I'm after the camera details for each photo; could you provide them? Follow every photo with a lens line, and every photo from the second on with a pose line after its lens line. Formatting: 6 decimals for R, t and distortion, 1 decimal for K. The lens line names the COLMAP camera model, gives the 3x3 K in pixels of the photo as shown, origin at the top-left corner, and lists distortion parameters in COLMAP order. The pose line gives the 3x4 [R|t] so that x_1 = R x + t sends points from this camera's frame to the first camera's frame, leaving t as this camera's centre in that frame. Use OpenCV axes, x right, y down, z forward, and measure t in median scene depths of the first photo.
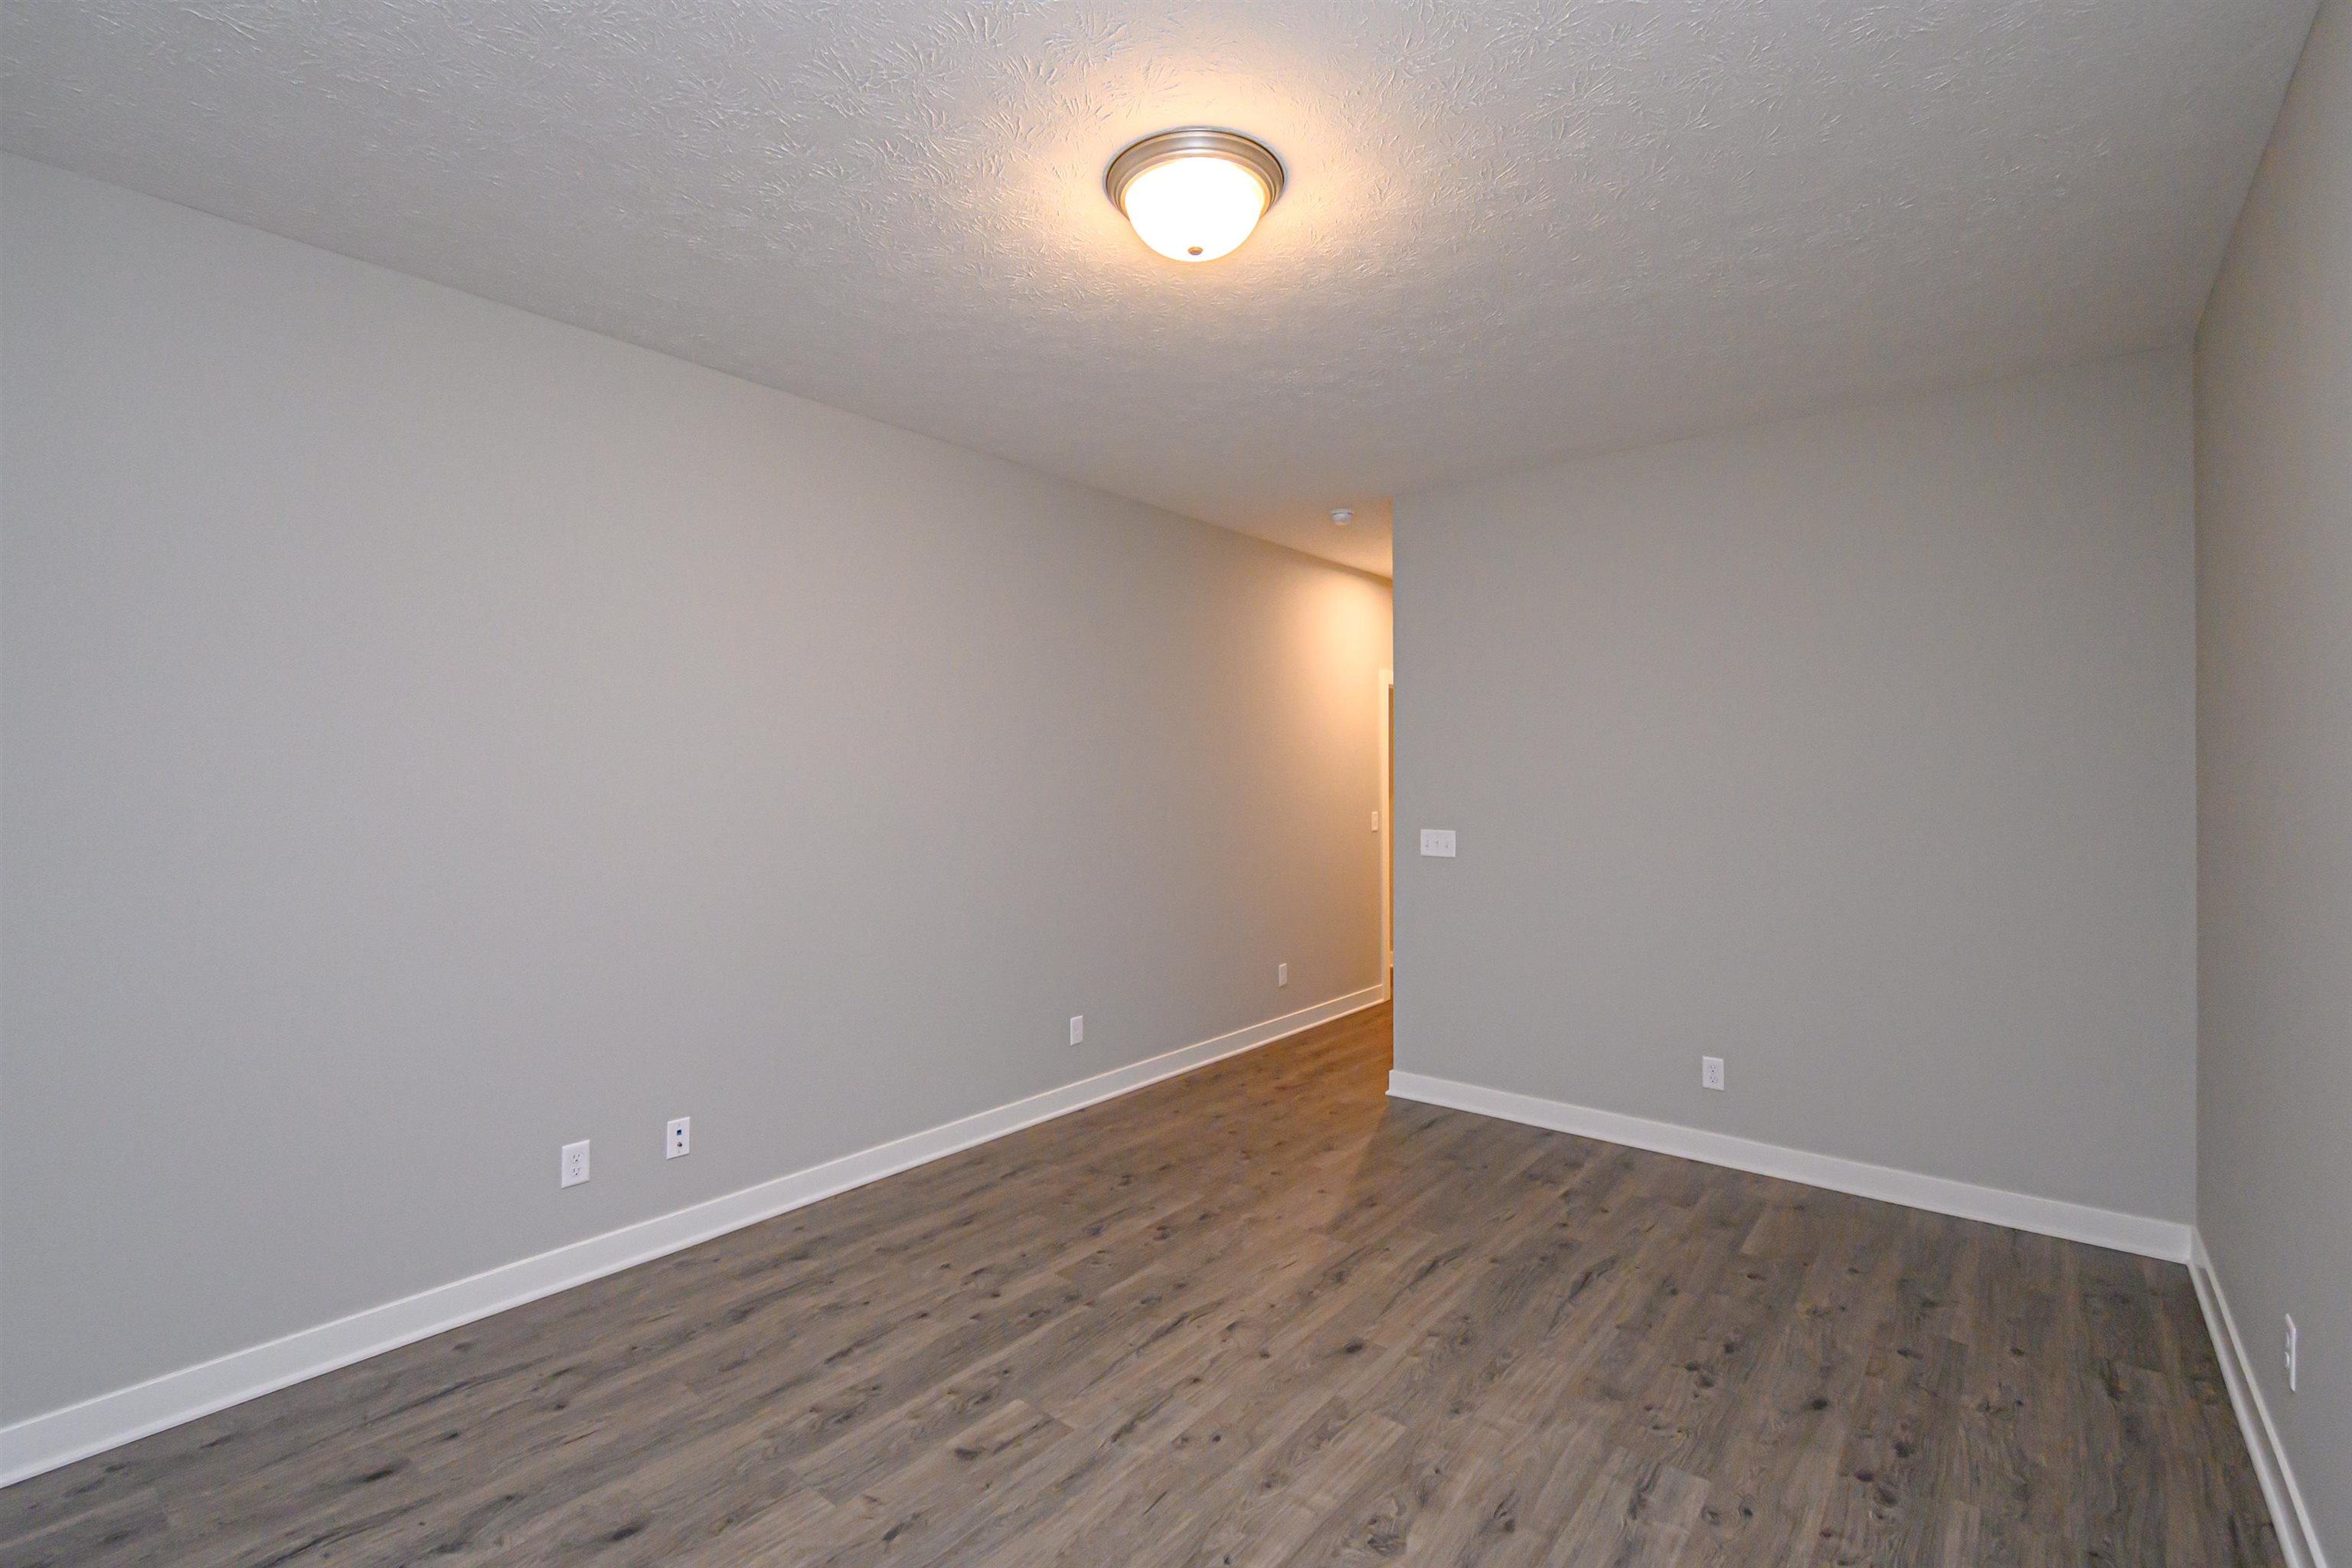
lens RADIAL K [[1028.4, 0, 1176.1], [0, 1028.4, 771.0], [0, 0, 1]] dist [0.004732, 0.000314]
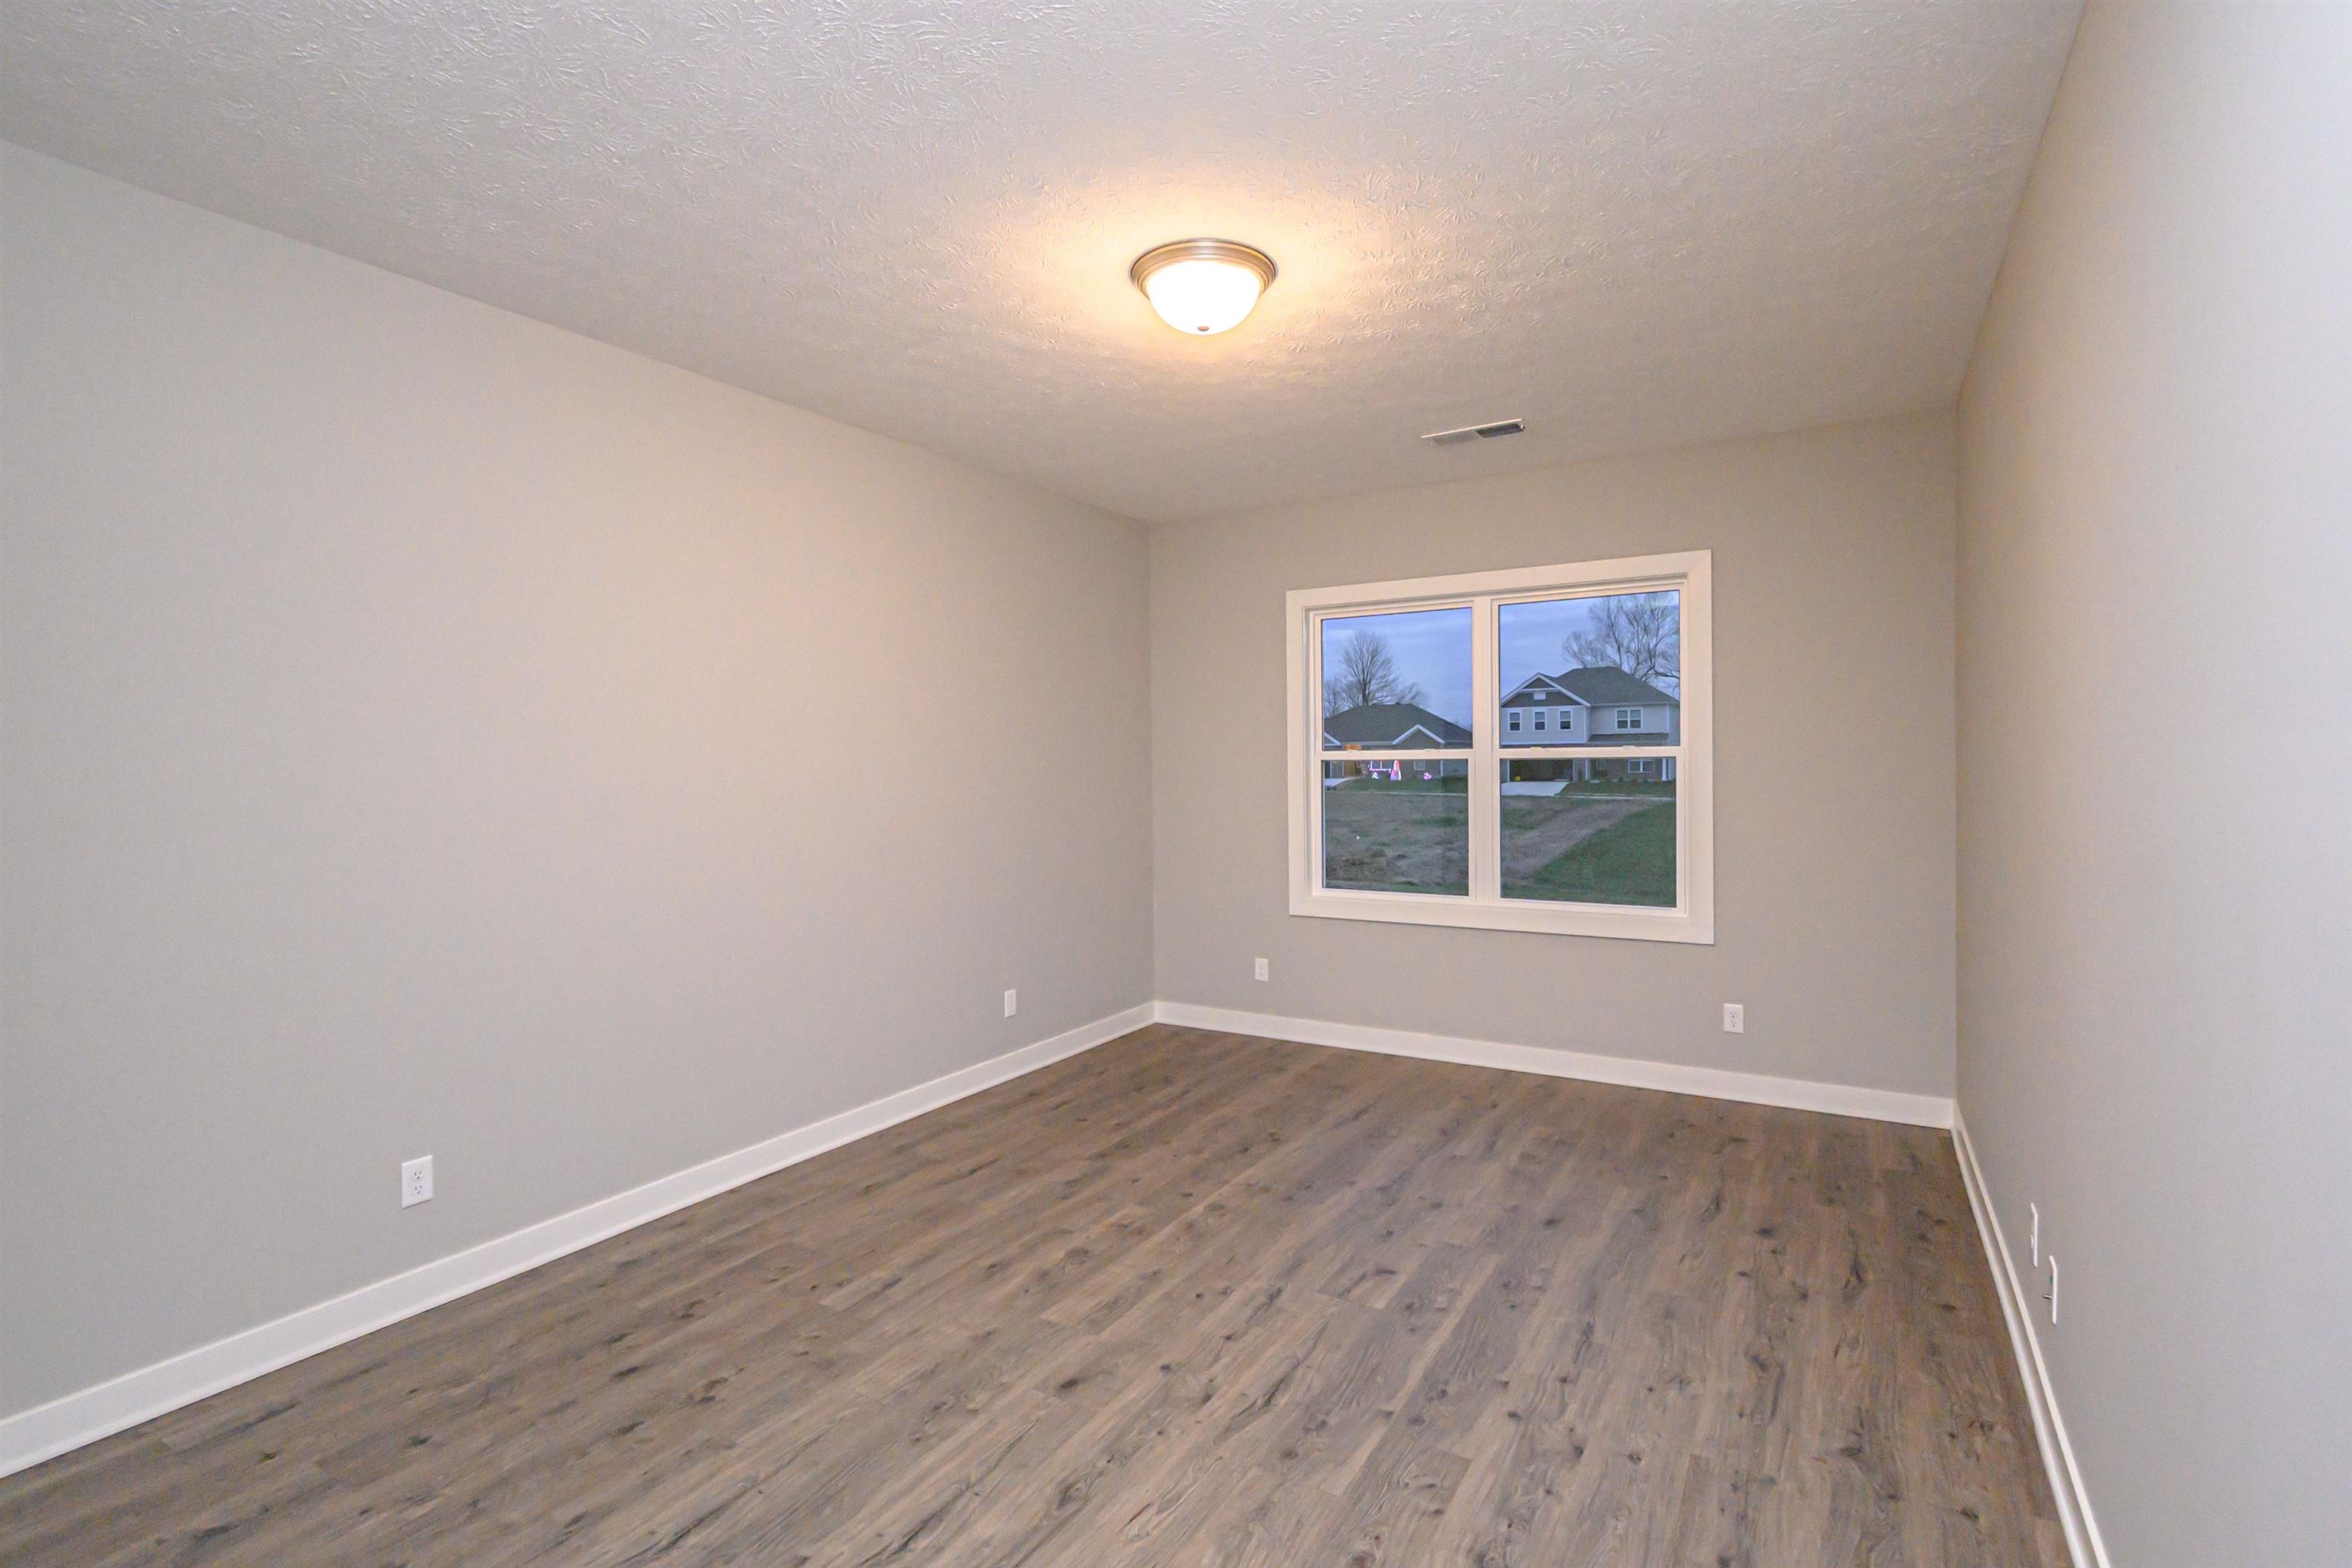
lens RADIAL K [[1028.4, 0, 1180.1], [0, 1028.4, 781.9], [0, 0, 1]] dist [0.004732, 0.000314]
pose [[-0.989152, 0.015043, -0.146124, 0.207549], [0.013176, 0.999819, 0.013738, 0.017332], [0.146304, 0.011664, -0.989171, 1.976552]]
